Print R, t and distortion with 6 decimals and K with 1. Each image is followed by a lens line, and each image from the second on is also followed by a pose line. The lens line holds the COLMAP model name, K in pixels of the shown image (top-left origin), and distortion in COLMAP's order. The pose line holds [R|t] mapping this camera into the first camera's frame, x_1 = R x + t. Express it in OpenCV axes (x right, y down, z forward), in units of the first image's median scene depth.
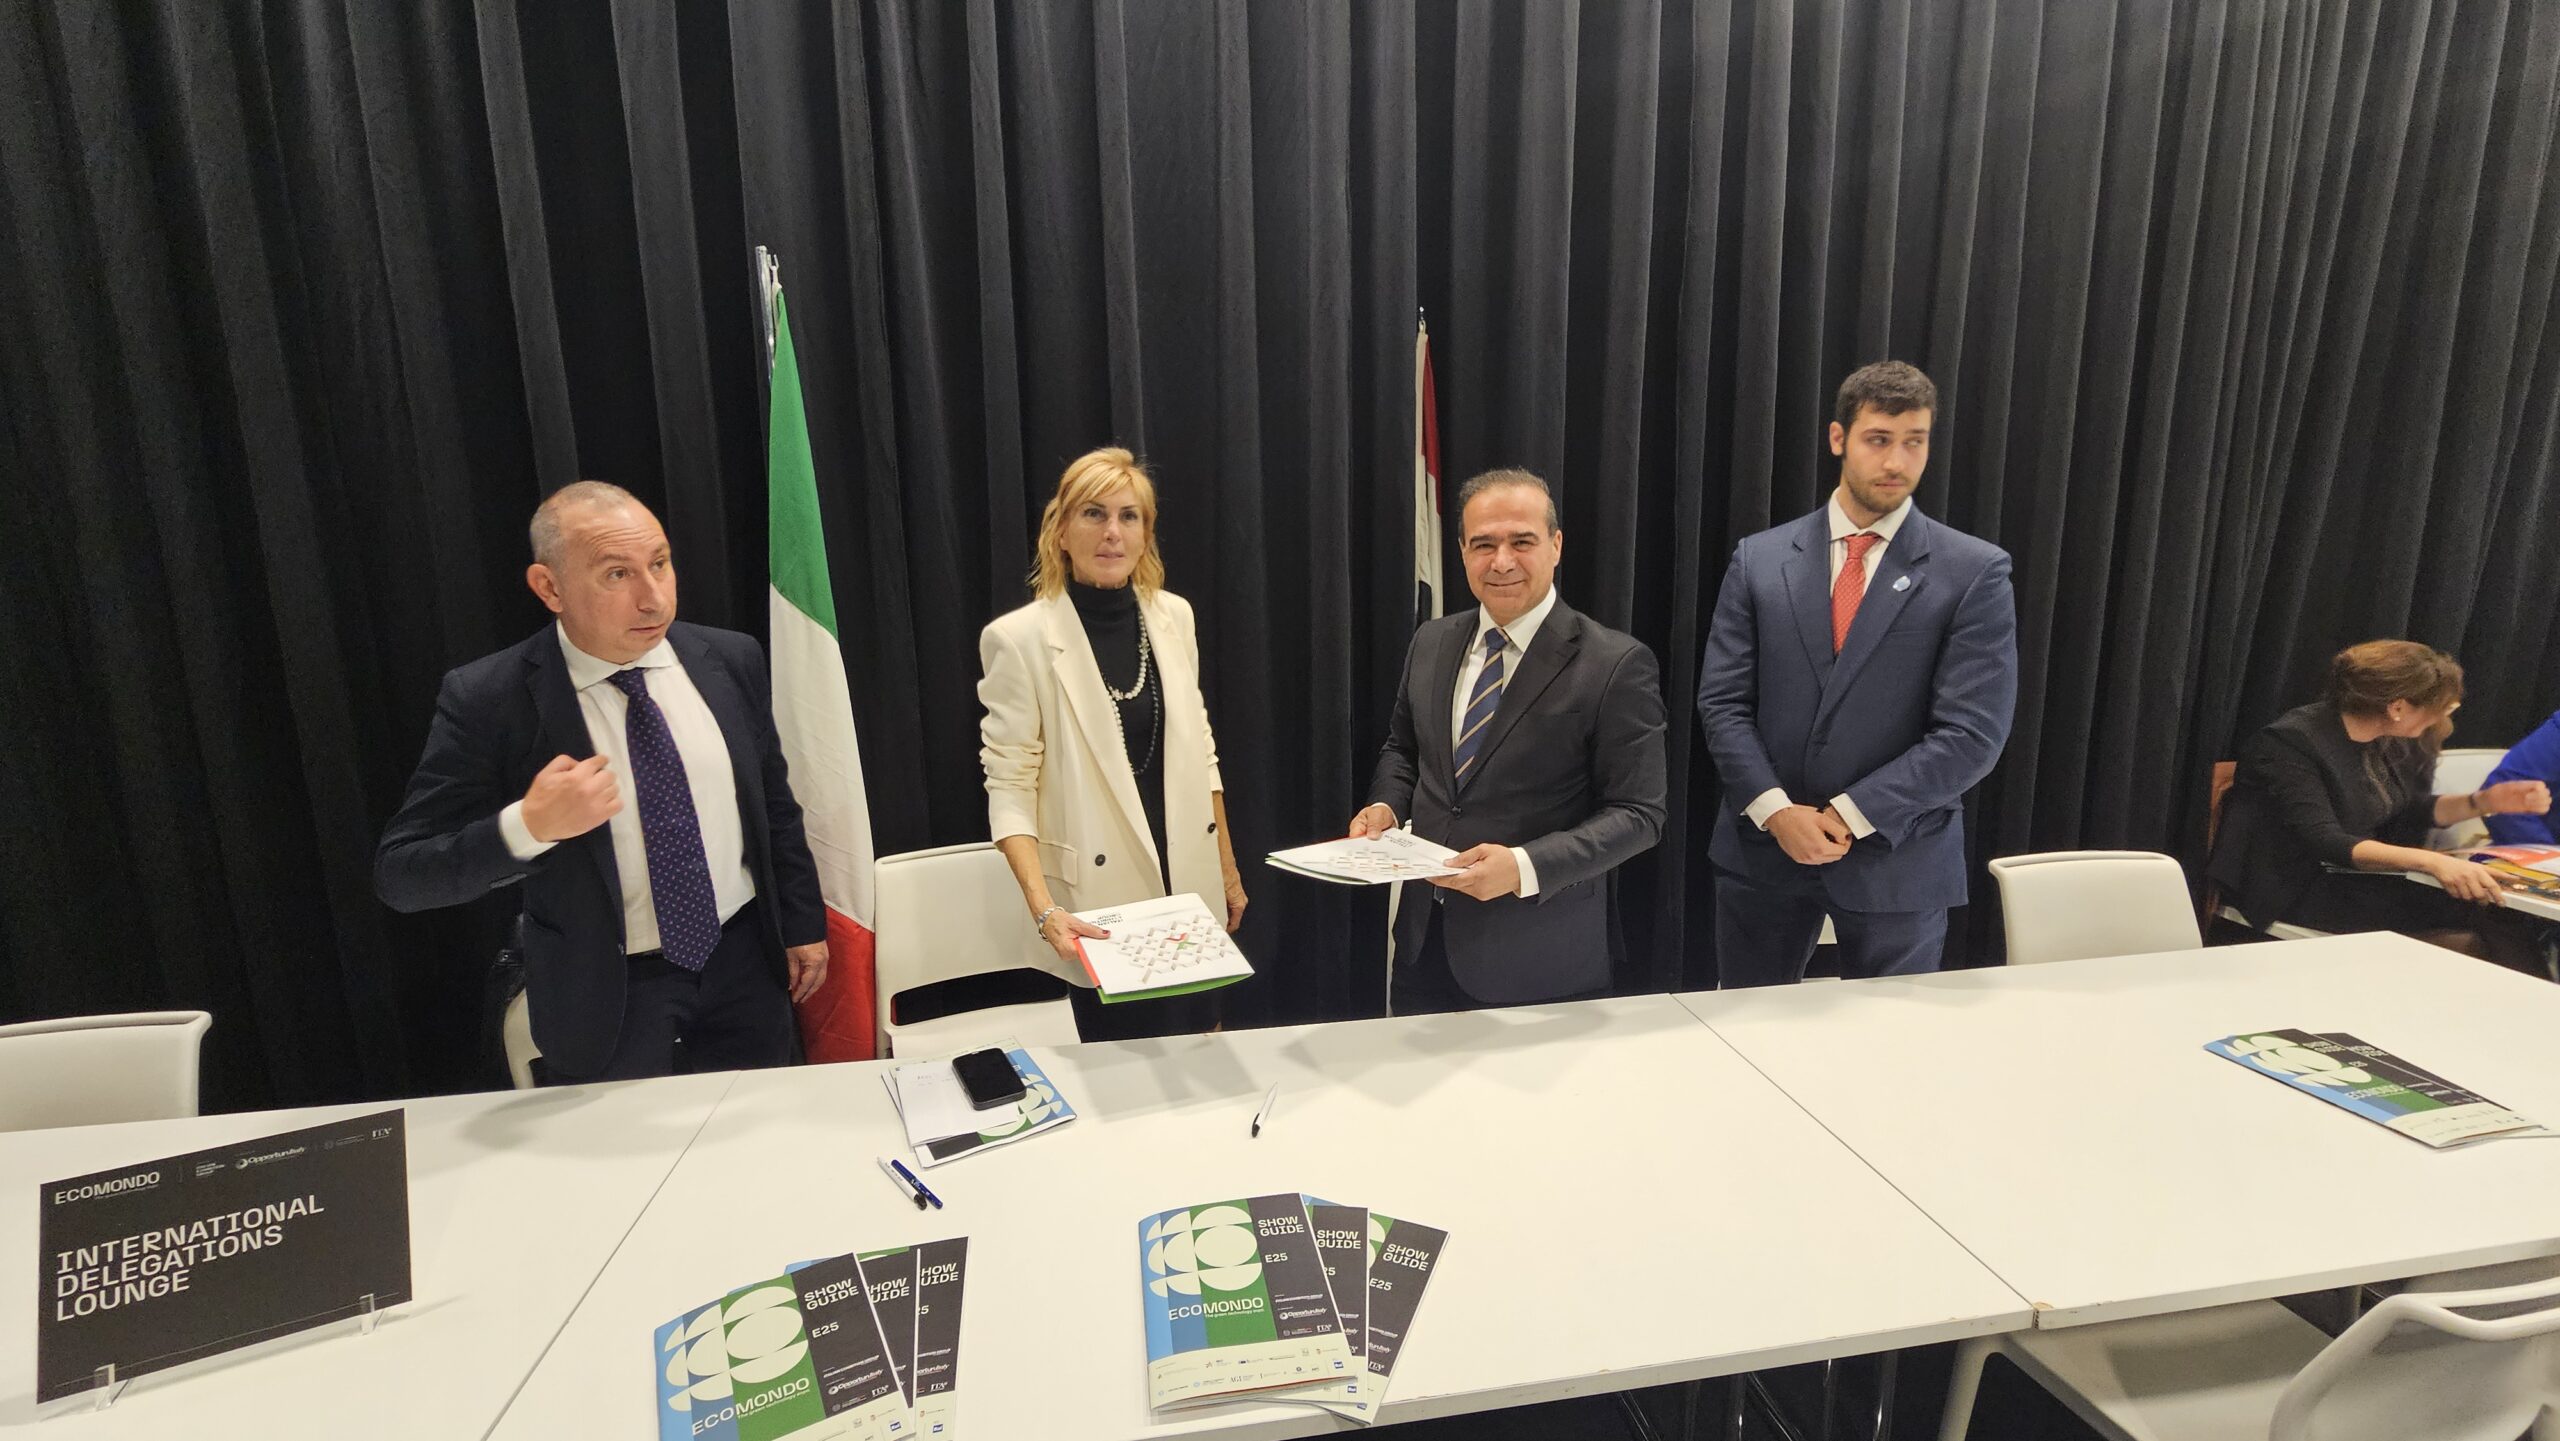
lens RADIAL K [[1058.3, 0, 1282.0], [0, 1058.3, 707.8], [0, 0, 1]] dist [-0.004081, 0.001276]
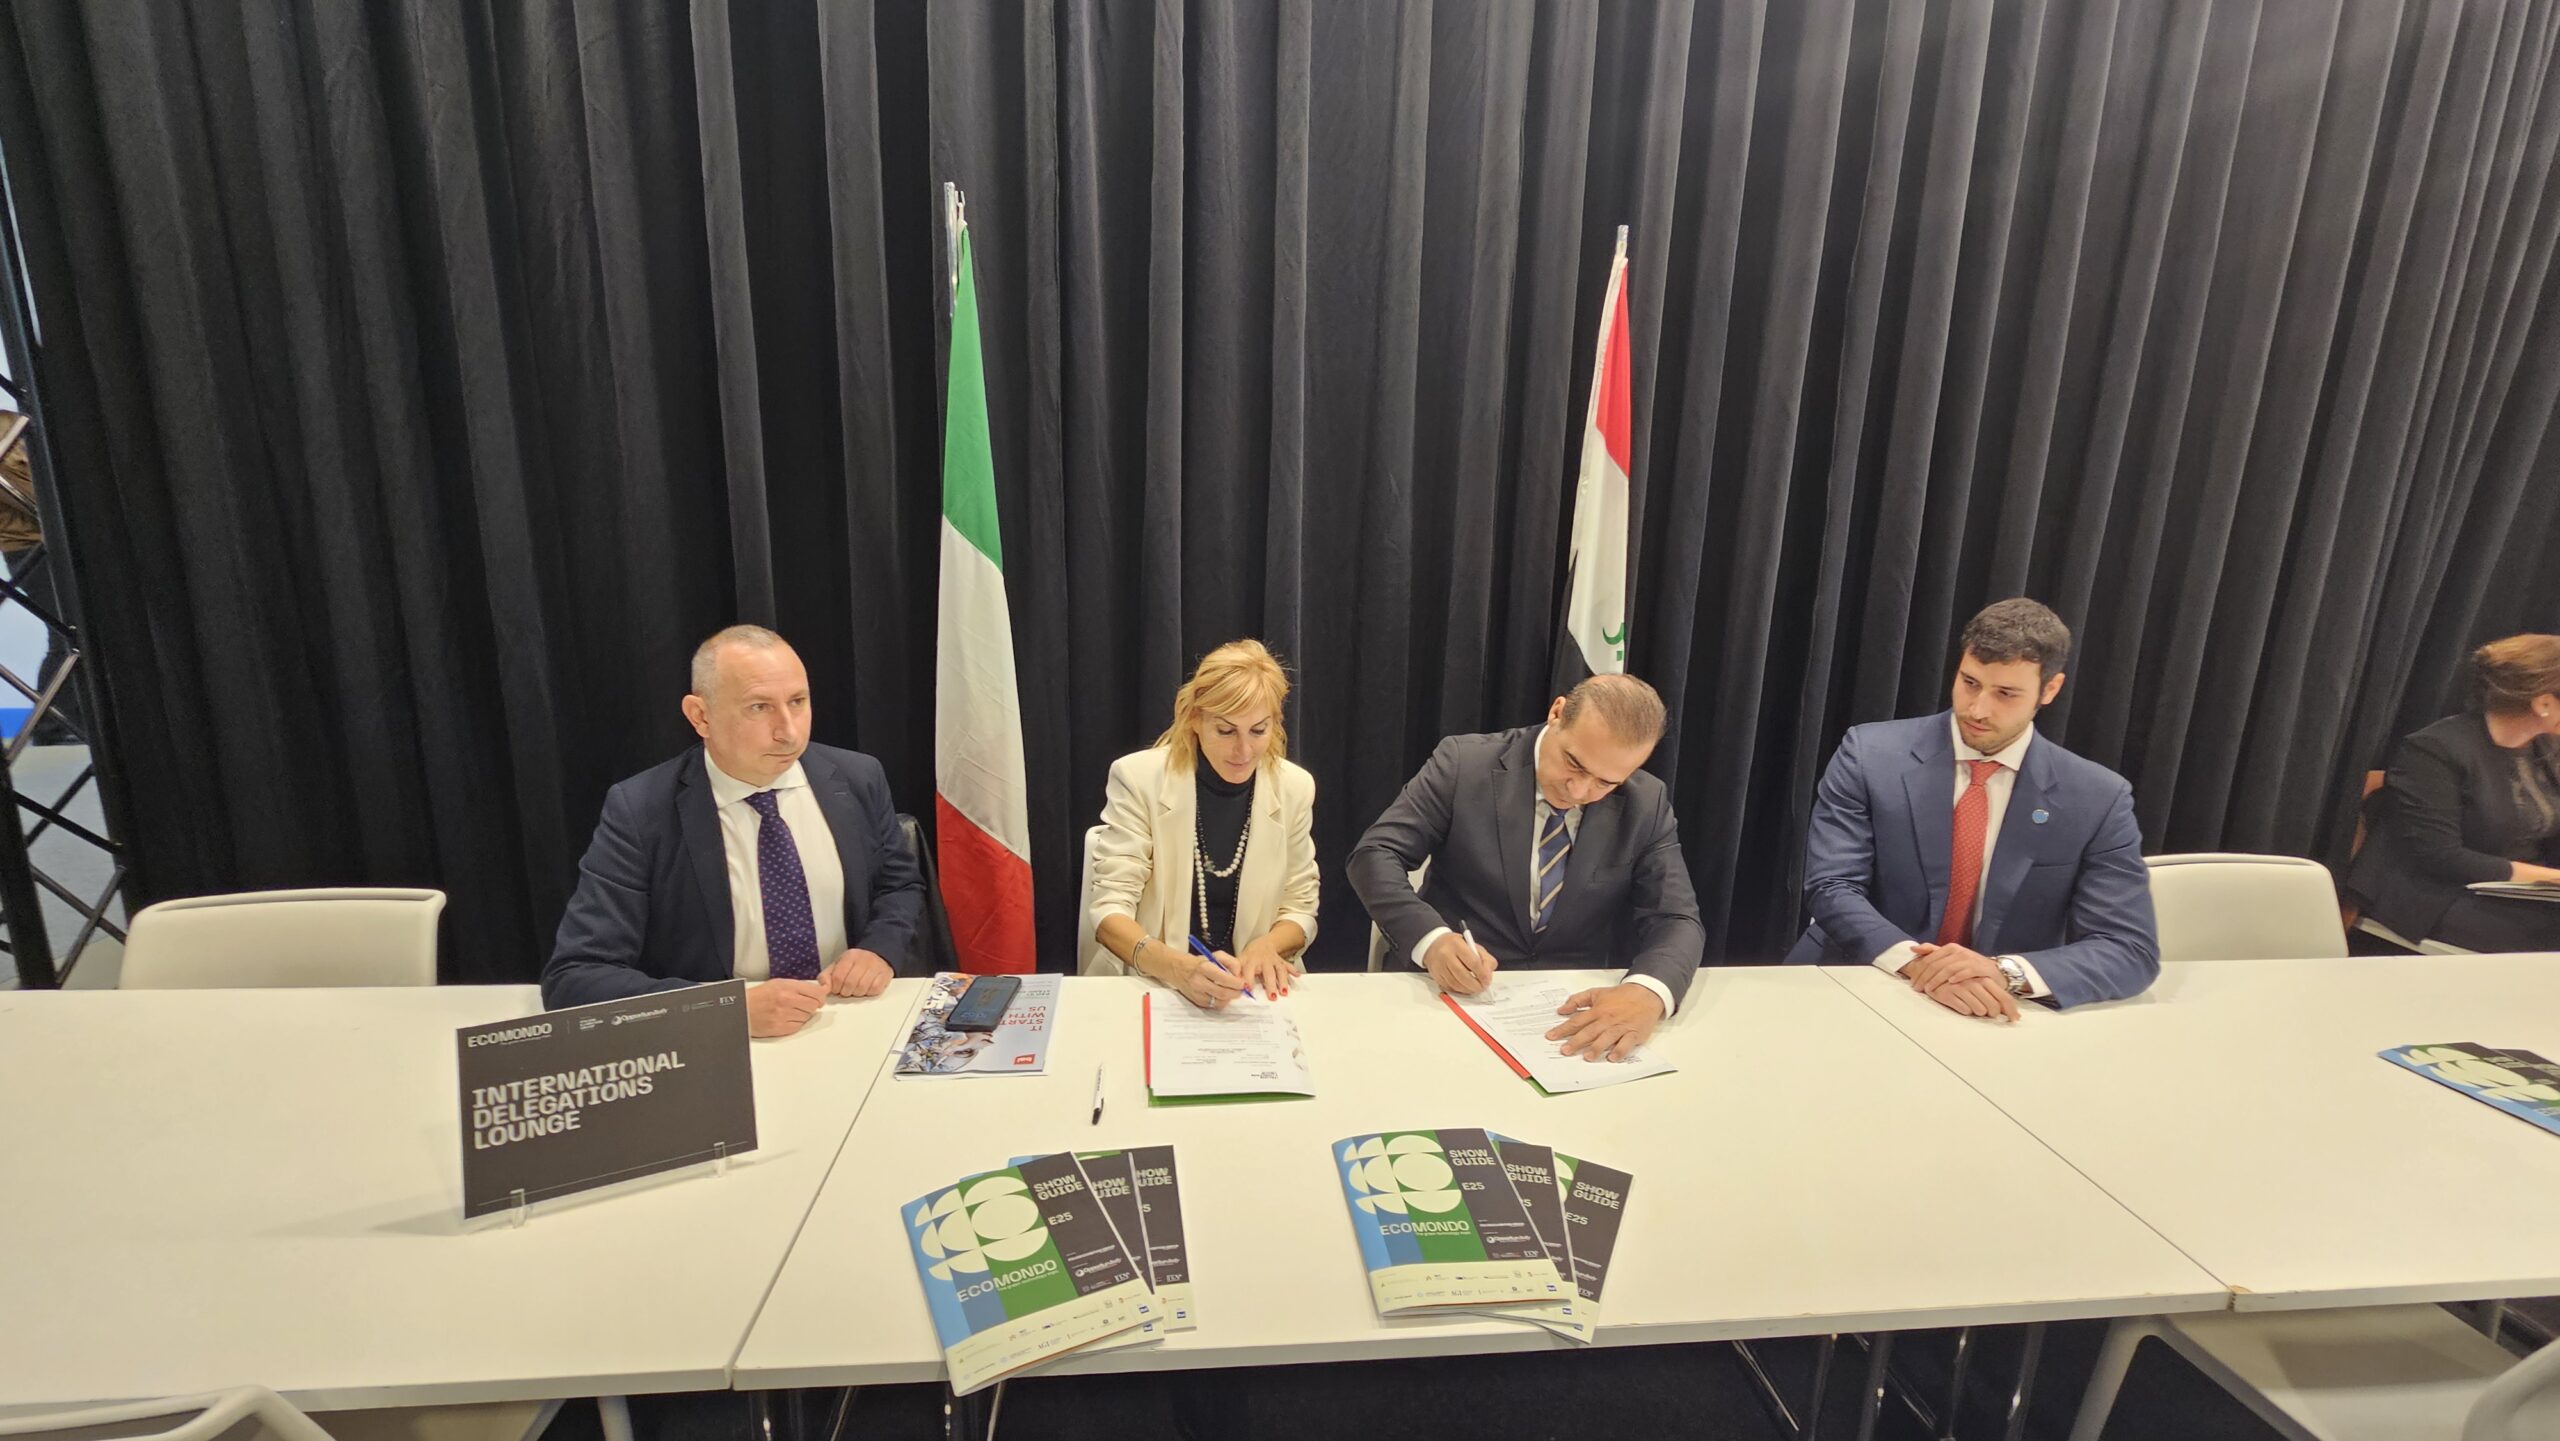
lens RADIAL K [[1058.3, 0, 1276.4], [0, 1058.3, 708.0], [0, 0, 1]] dist [-0.004081, 0.001276]
pose [[0.997363, 0.054659, -0.047750, -0.176358], [-0.052691, 0.997746, 0.041548, 0.016248], [0.049914, -0.038923, 0.997995, -0.033105]]
